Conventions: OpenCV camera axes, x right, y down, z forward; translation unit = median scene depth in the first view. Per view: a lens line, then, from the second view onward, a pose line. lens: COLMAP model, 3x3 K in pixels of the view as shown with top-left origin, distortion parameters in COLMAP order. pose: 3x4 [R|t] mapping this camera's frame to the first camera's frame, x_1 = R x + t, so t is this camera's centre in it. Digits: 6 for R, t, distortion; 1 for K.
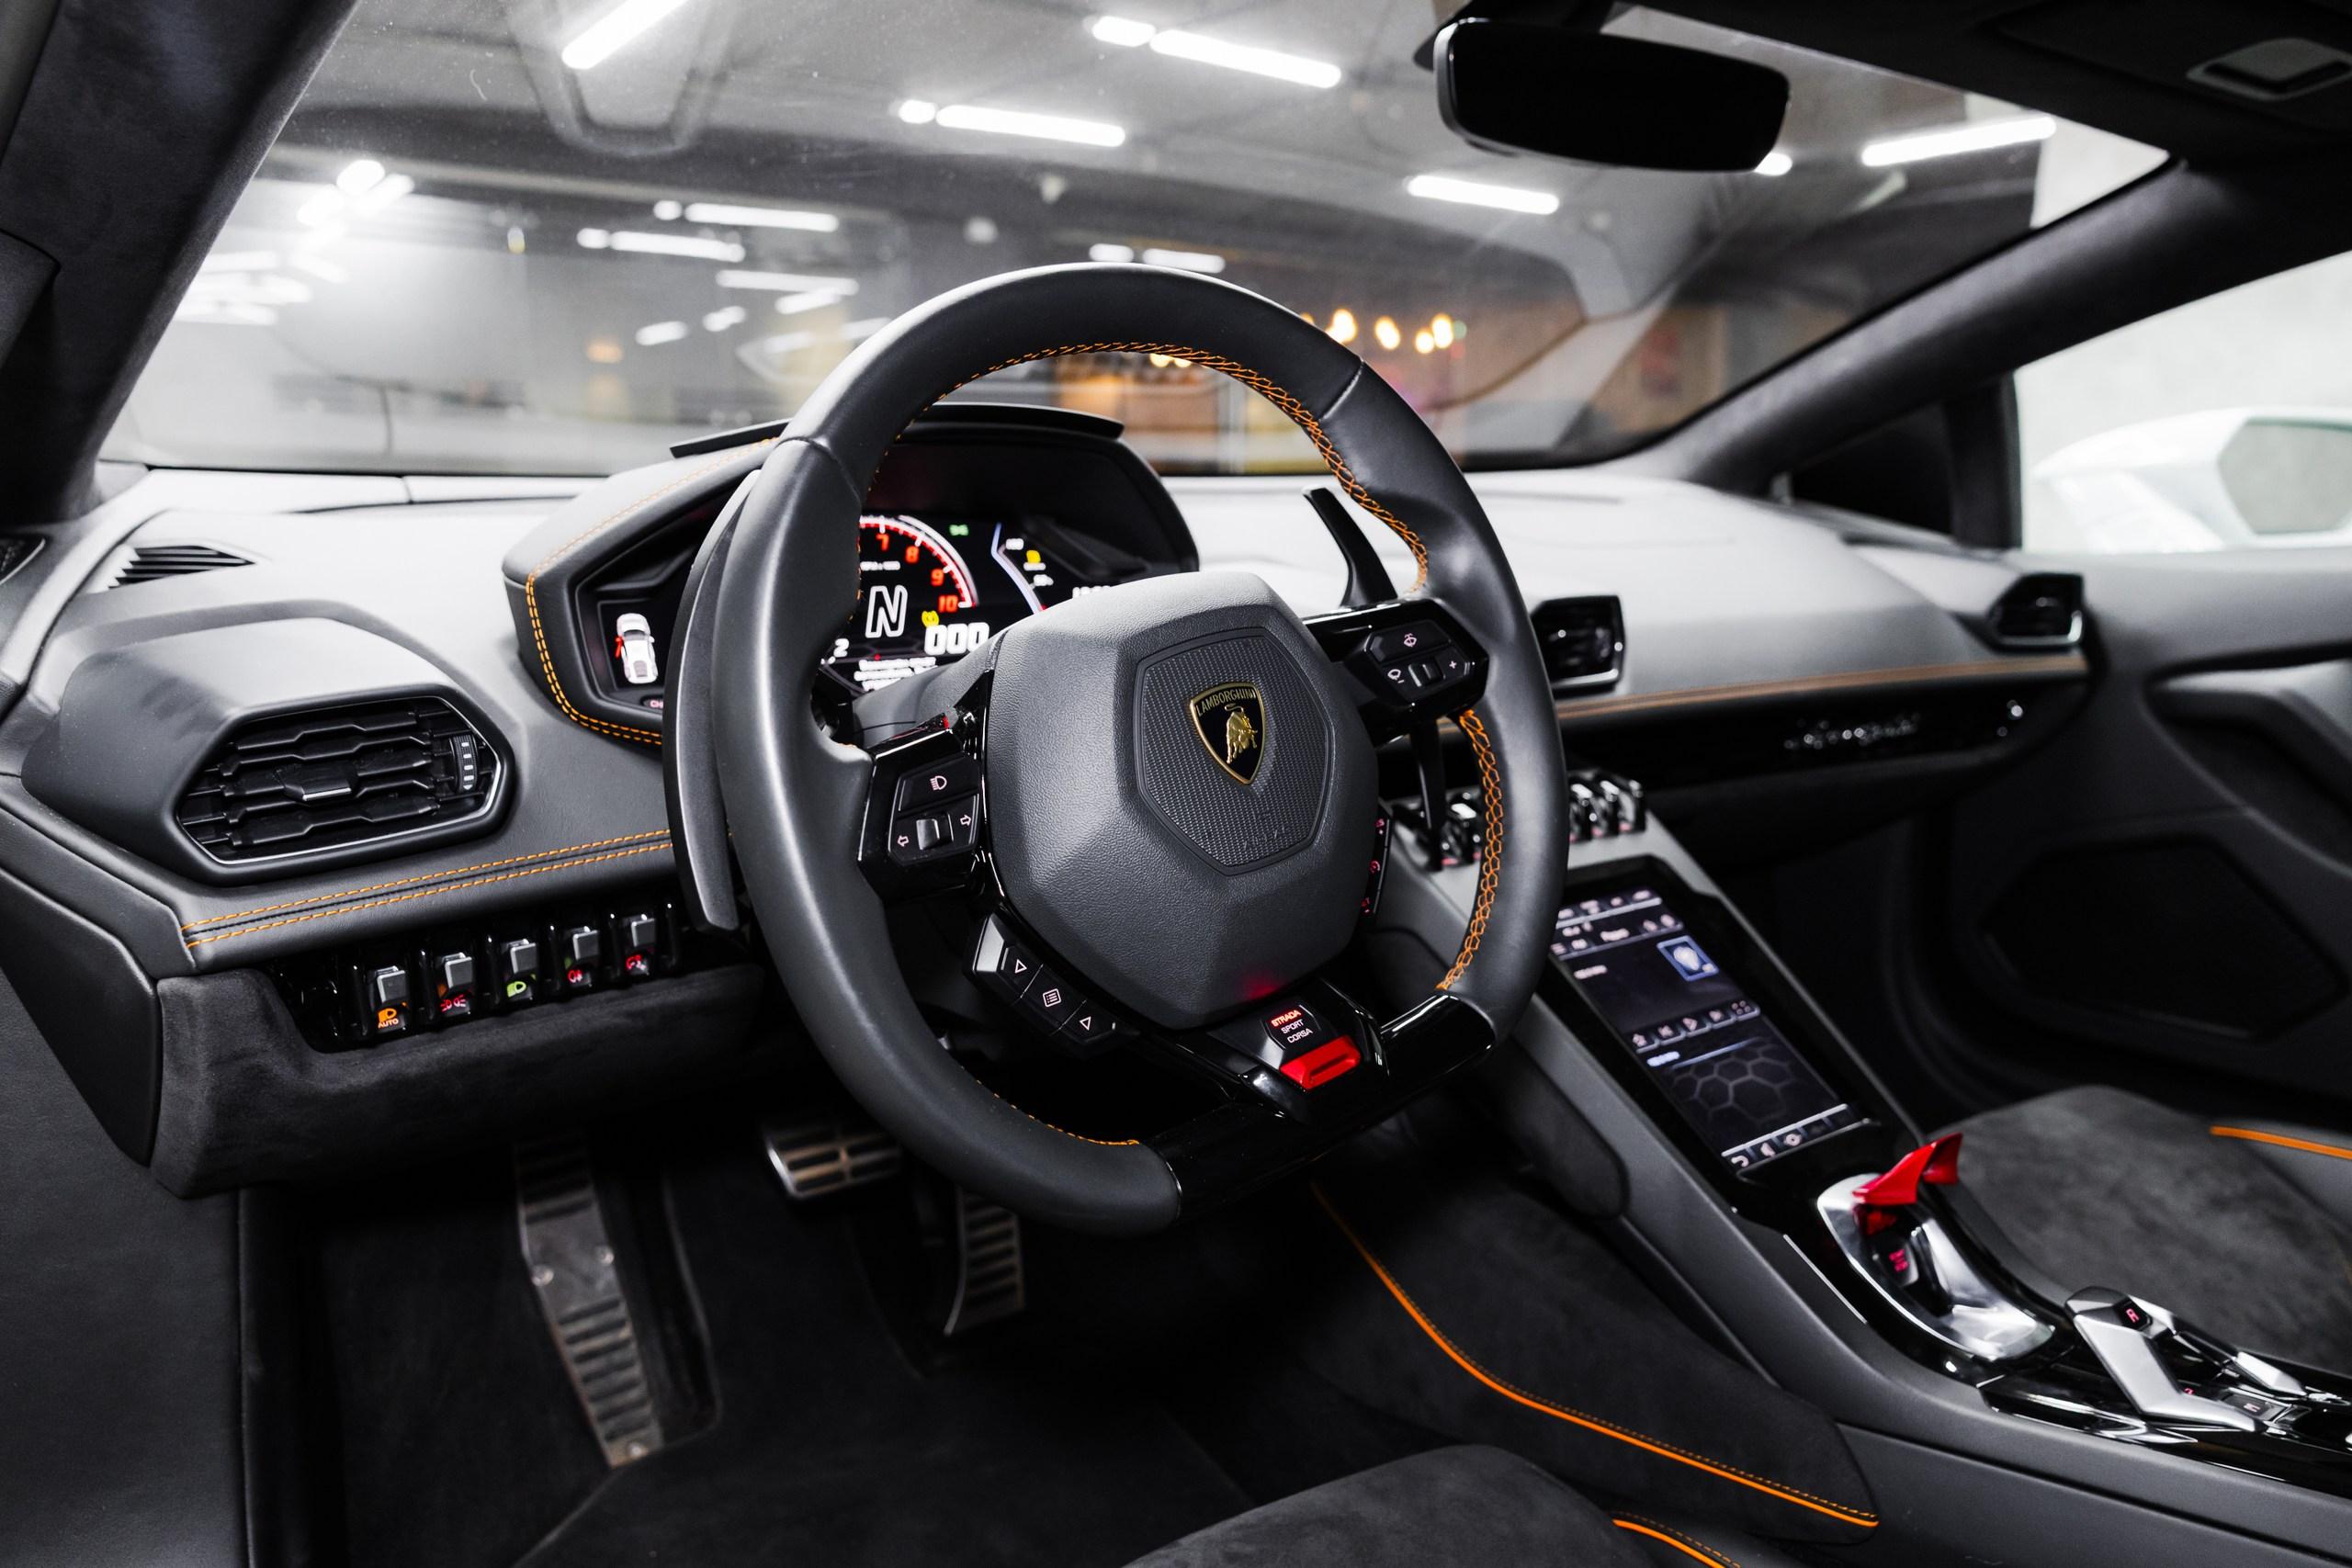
lens RADIAL K [[1616.6, 0, 1176.0], [0, 1616.6, 784.0], [0, 0, 1]] dist [0.001319, 0.000835]
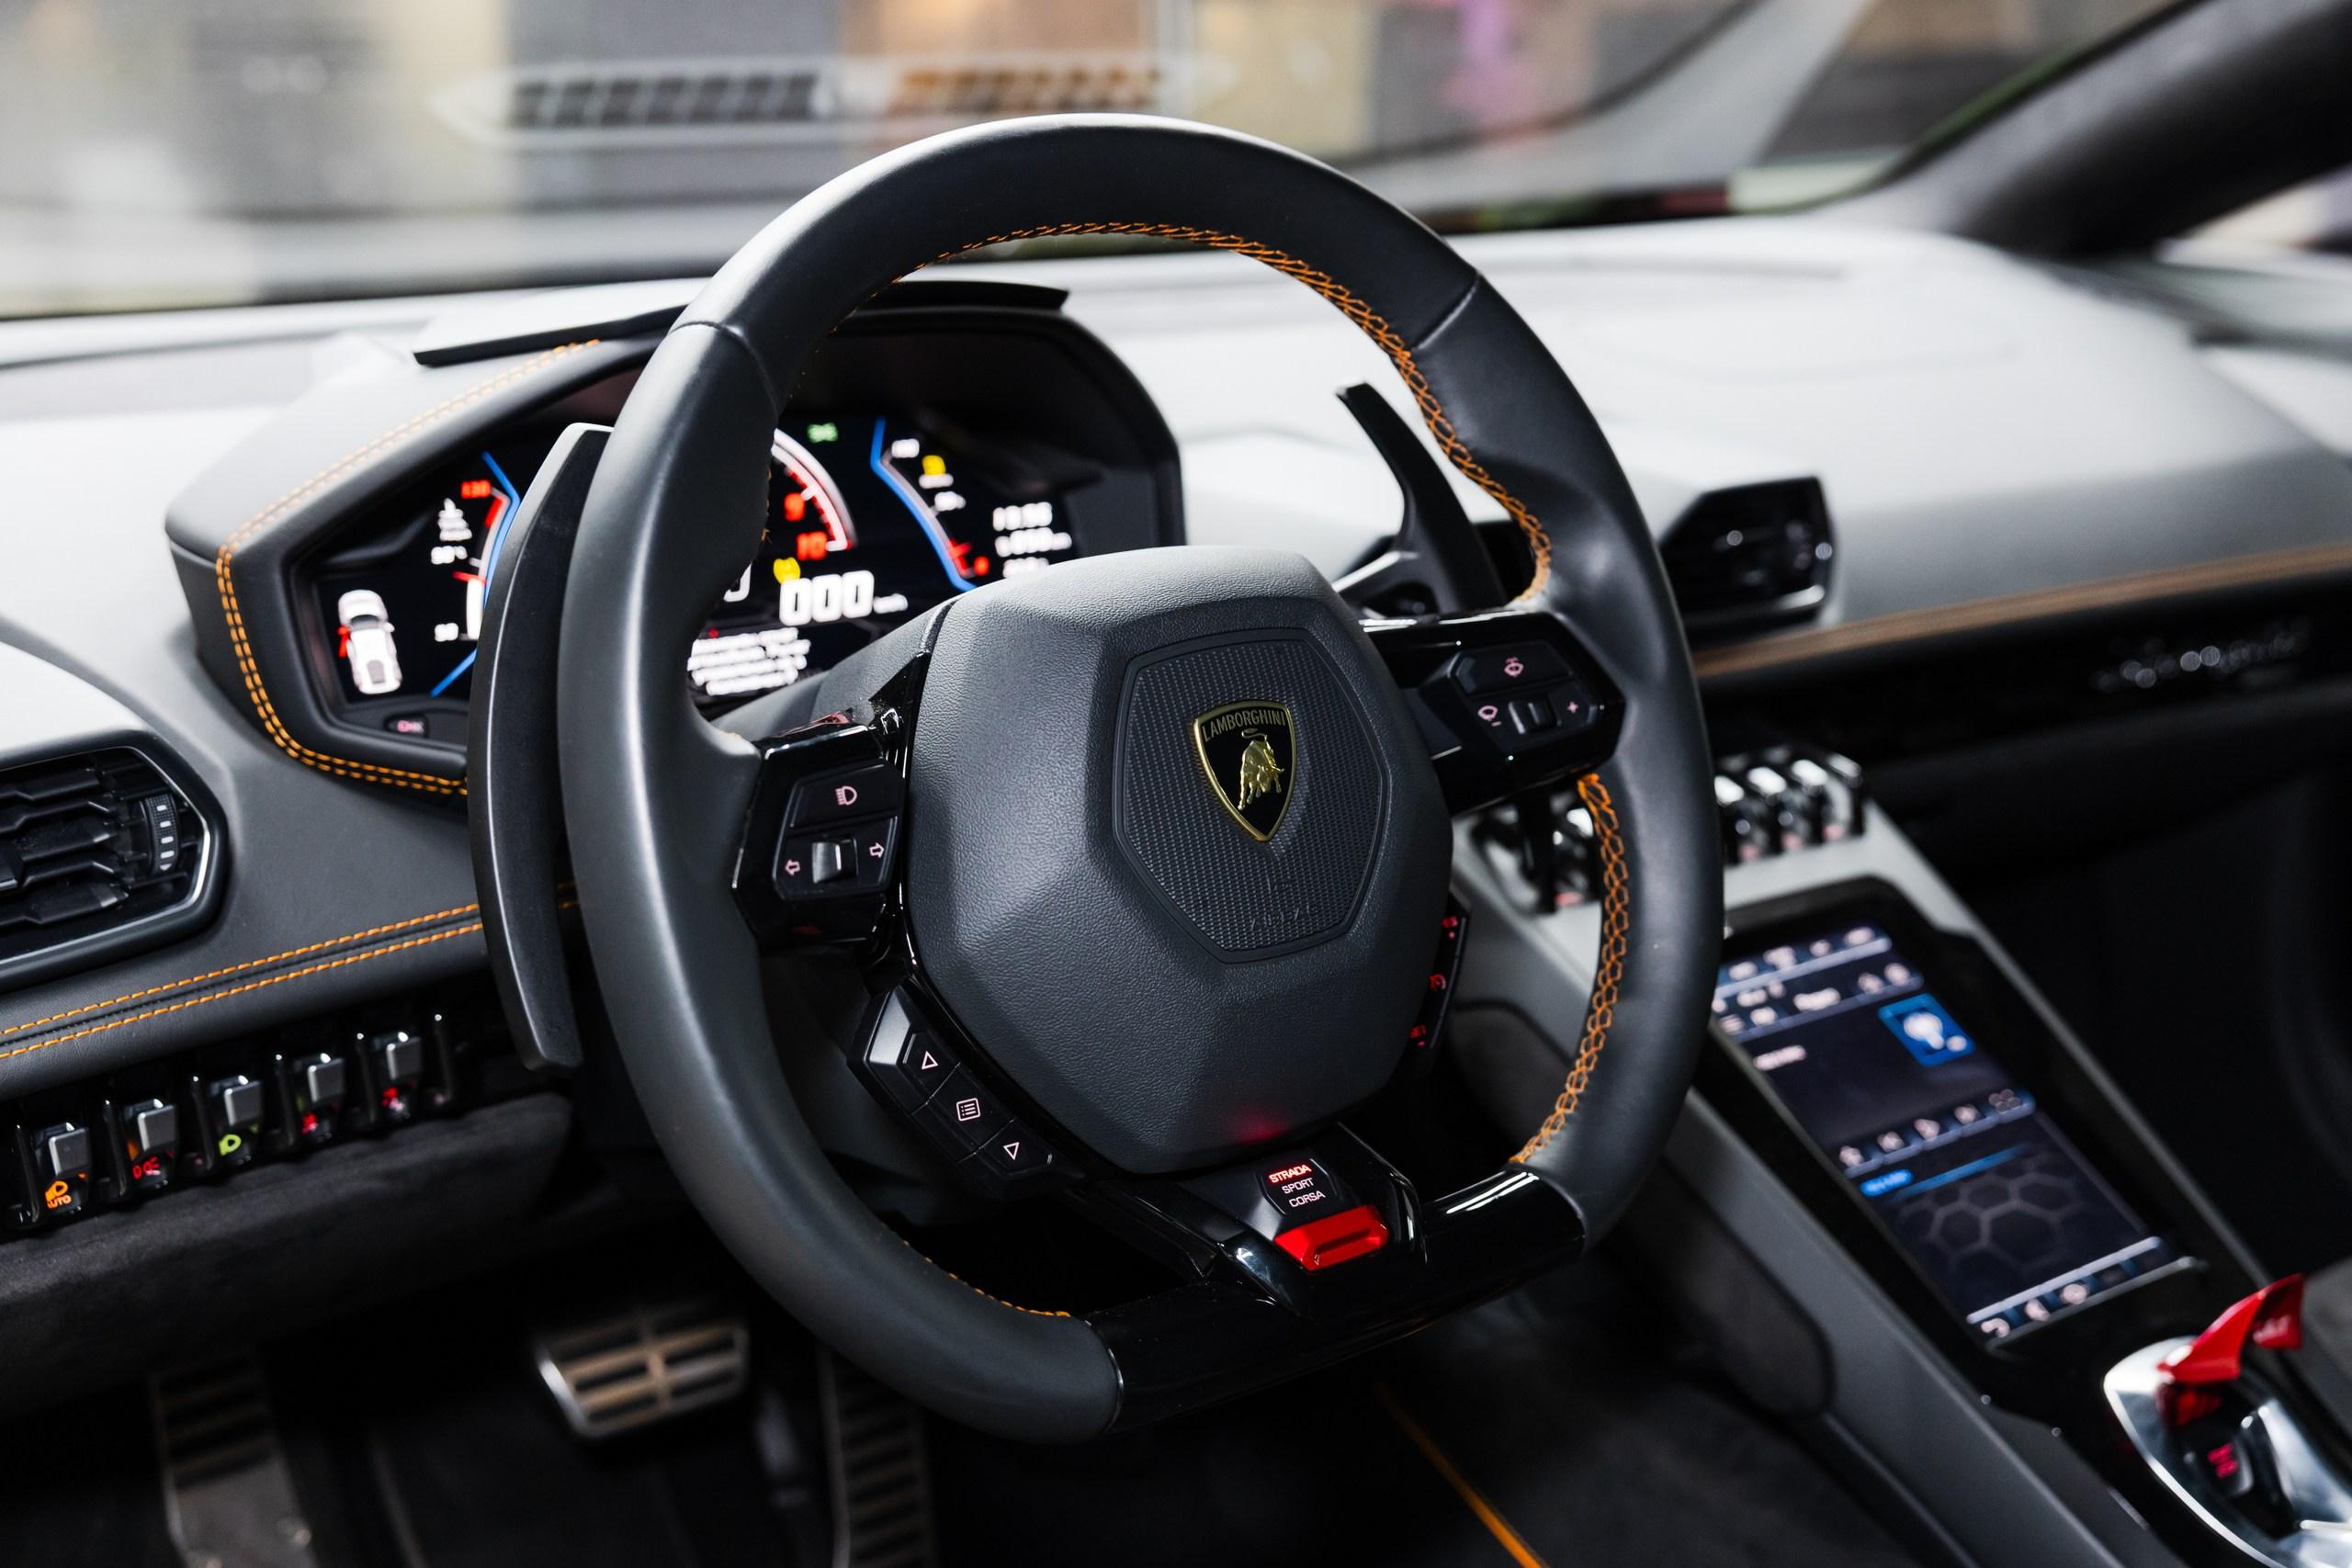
lens RADIAL K [[2906.1, 0, 1209.8], [0, 2906.1, 779.7], [0, 0, 1]] dist [-0.010474, -0.030485]
pose [[0.999074, -0.030053, 0.030803, -0.015896], [0.029018, 0.999017, 0.033498, -0.049876], [-0.031780, -0.032573, 0.998964, -0.211290]]
